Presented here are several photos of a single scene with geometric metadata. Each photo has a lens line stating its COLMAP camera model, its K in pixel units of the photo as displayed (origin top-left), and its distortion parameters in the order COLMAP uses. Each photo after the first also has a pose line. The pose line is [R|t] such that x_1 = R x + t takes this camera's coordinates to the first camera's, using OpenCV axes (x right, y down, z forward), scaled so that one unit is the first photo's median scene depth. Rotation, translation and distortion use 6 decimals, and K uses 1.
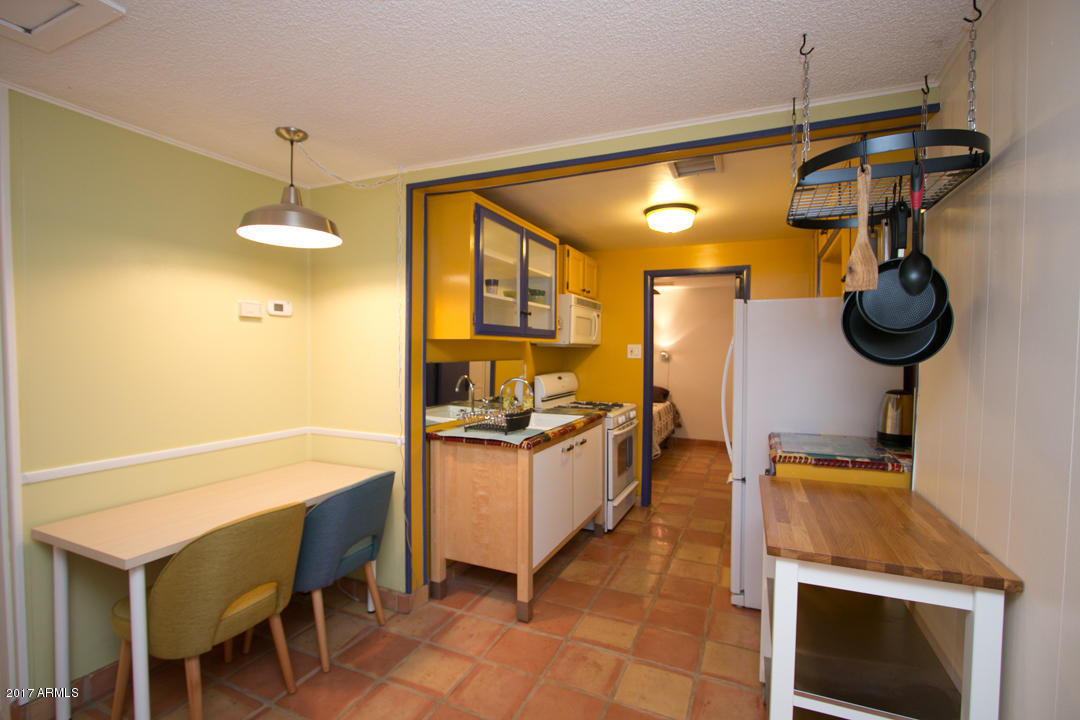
lens RADIAL K [[496.3, 0, 550.1], [0, 496.3, 362.7], [0, 0, 1]] dist [-0.017663, 0.000199]
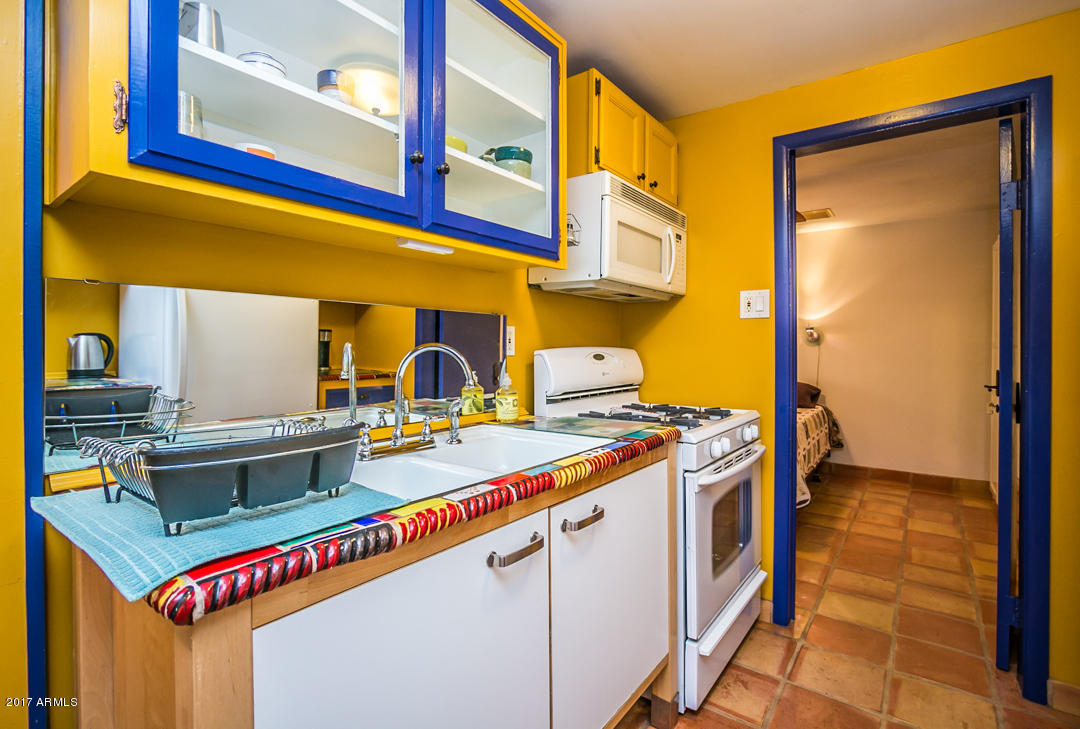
lens RADIAL K [[514.3, 0, 538.8], [0, 514.3, 348.3], [0, 0, 1]] dist [-0.016911, -0.000101]
pose [[0.968702, -0.006859, -0.248133, 0.090031], [0.000615, 0.999681, -0.025230, 0.034858], [0.248227, 0.024287, 0.968397, 0.464749]]
